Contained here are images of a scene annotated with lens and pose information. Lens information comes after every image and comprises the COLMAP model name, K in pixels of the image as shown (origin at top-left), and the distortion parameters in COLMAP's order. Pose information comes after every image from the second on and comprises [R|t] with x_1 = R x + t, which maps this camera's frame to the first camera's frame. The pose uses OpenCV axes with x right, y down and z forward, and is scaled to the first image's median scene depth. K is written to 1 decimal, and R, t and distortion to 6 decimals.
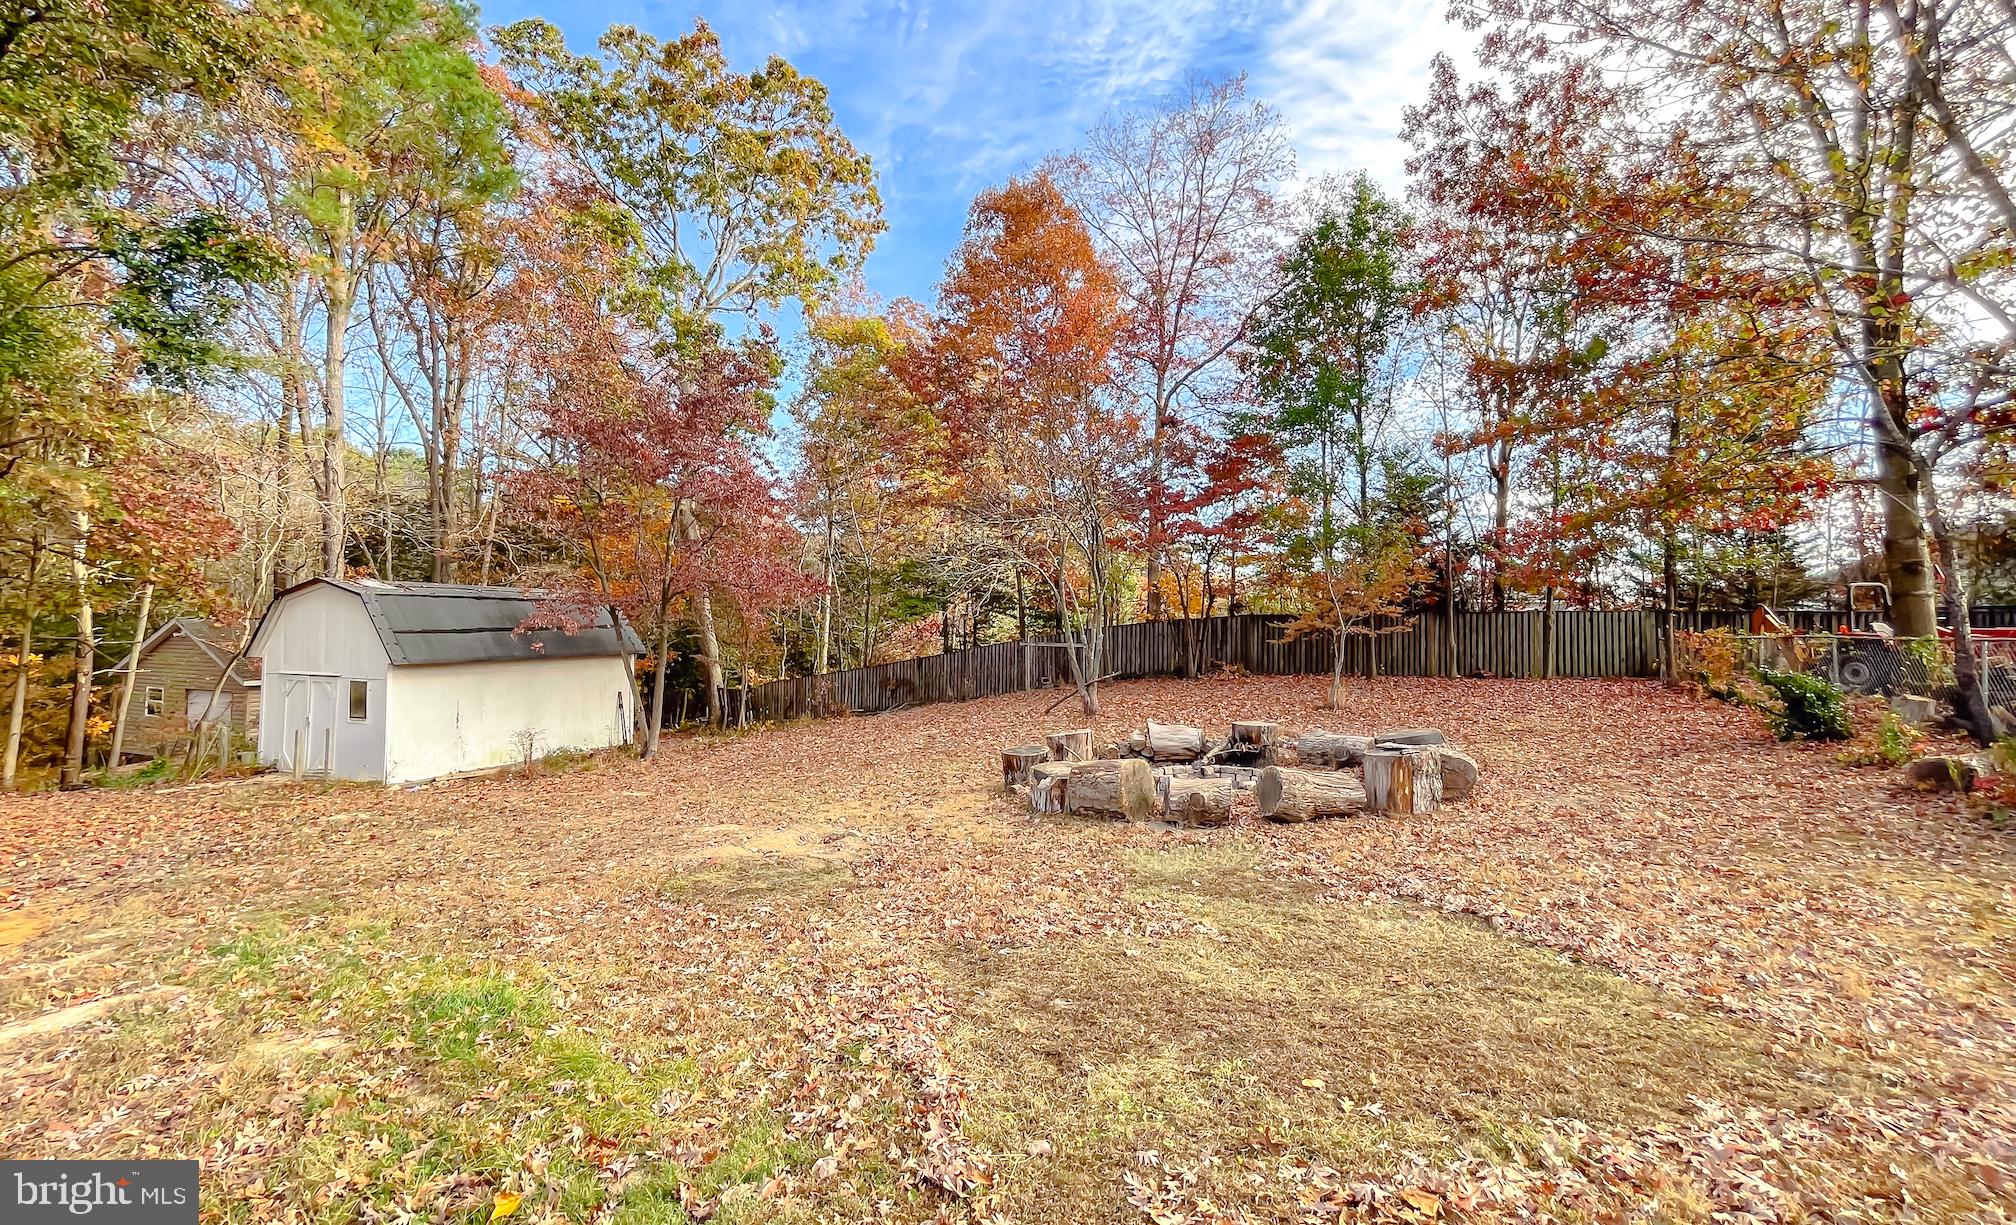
lens RADIAL K [[792.2, 0, 1001.9], [0, 792.2, 598.4], [0, 0, 1]] dist [-0.000127, -0.000018]
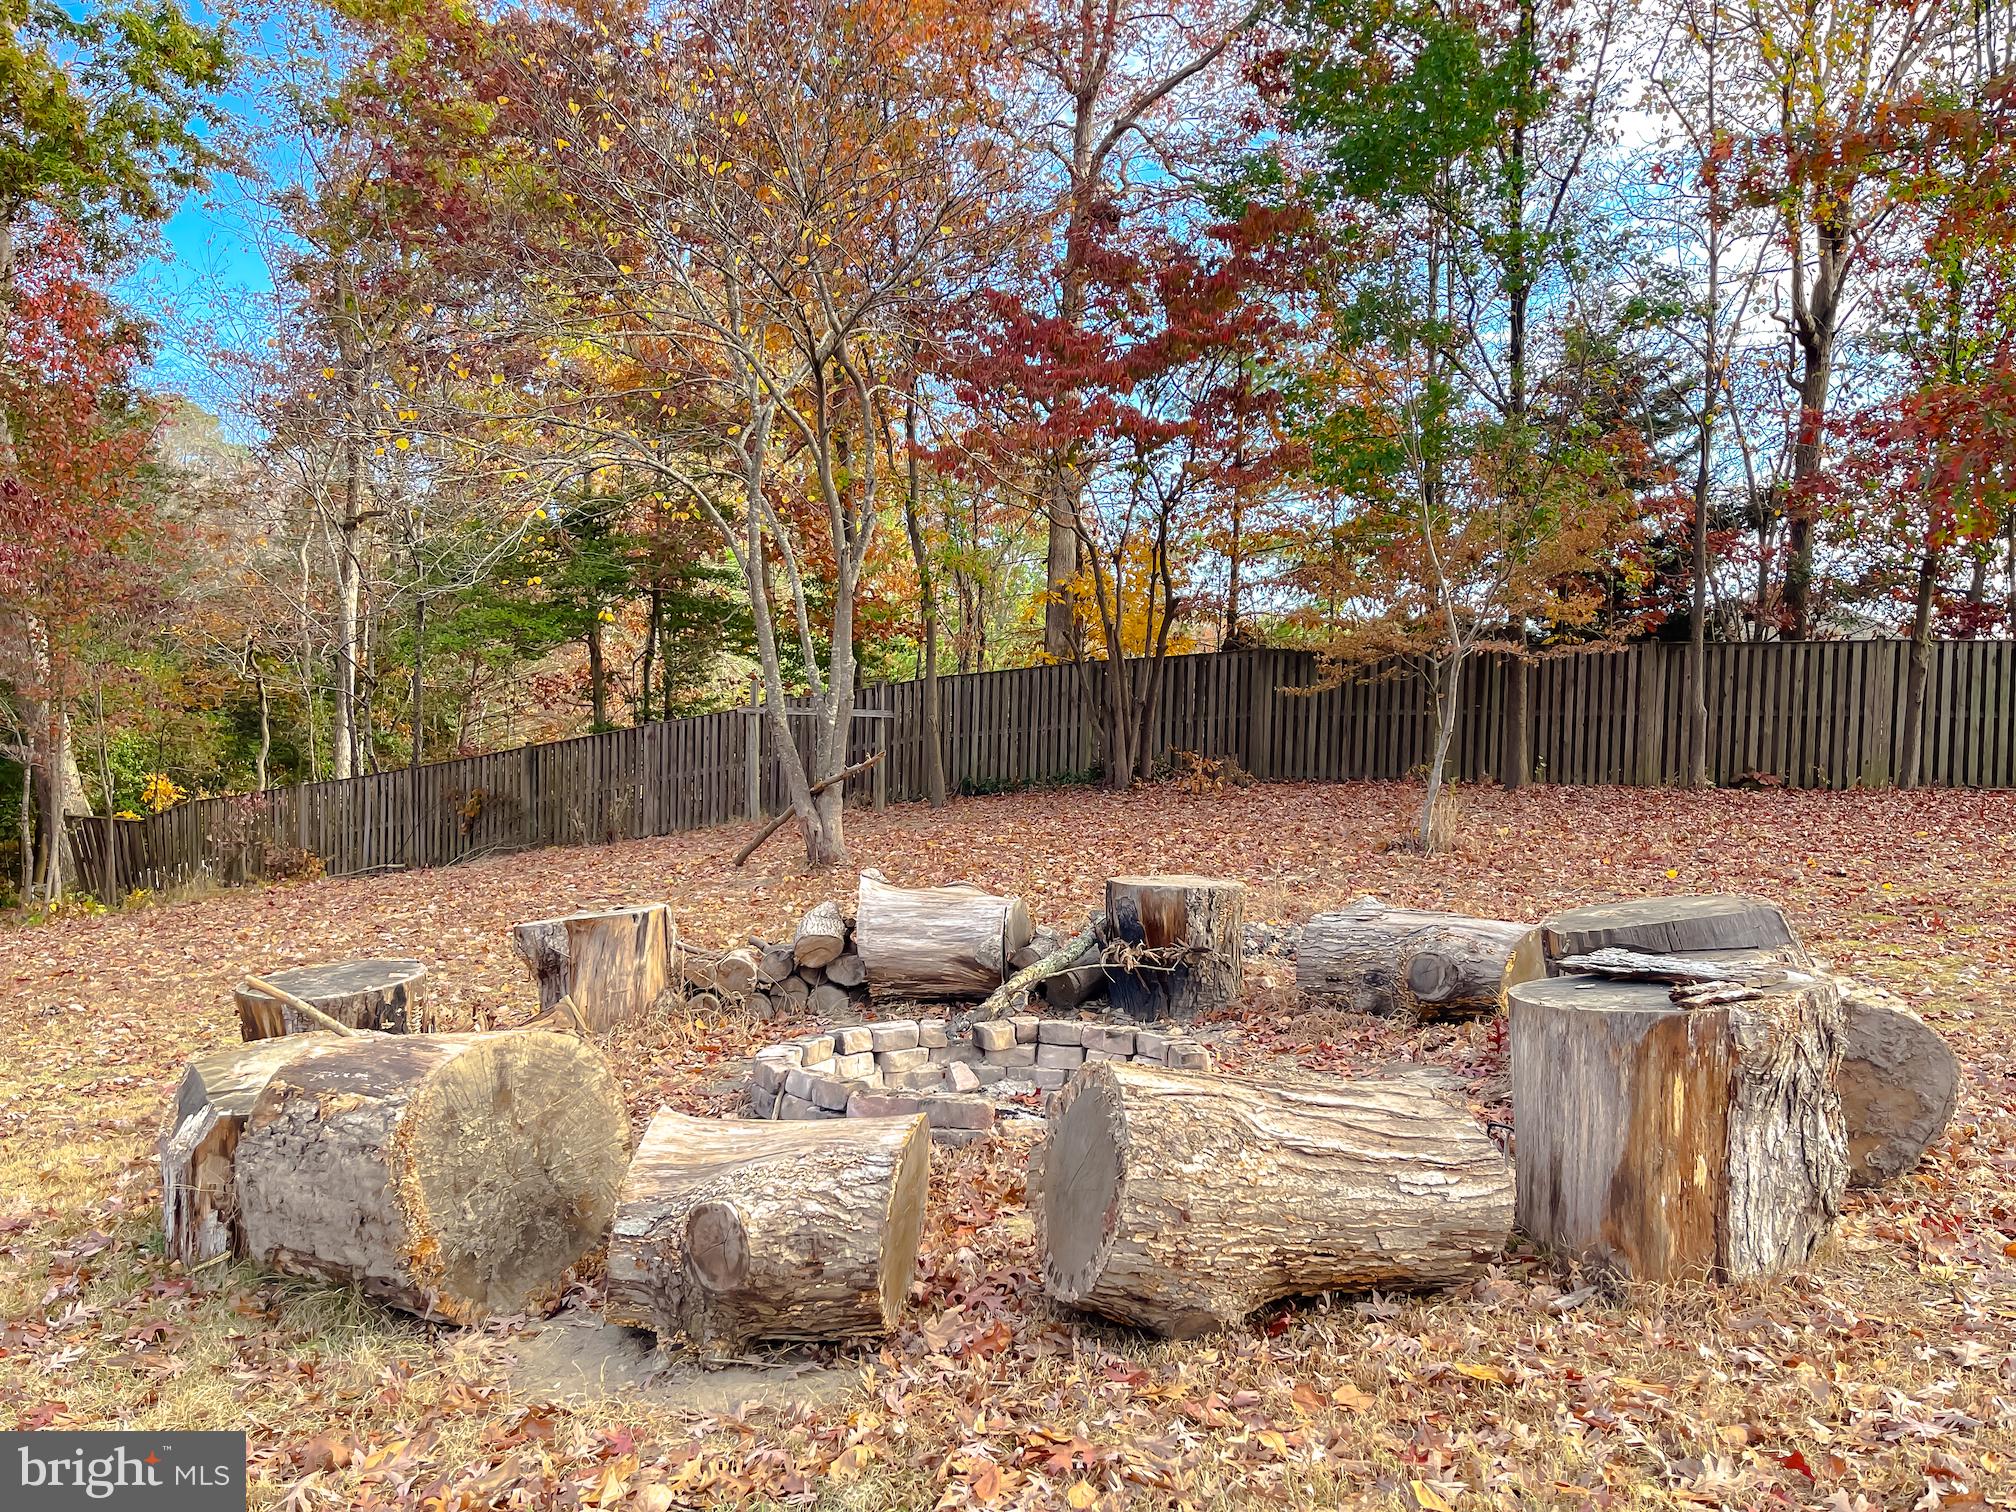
lens RADIAL K [[1494.2, 0, 1008.0], [0, 1494.2, 756.0], [0, 0, 1]] dist [0.042555, 0.000346]
pose [[0.993596, 0.008592, 0.112660, 0.178935], [-0.015669, 0.997948, 0.062081, 0.069248], [-0.111896, -0.063449, 0.991692, 0.400809]]
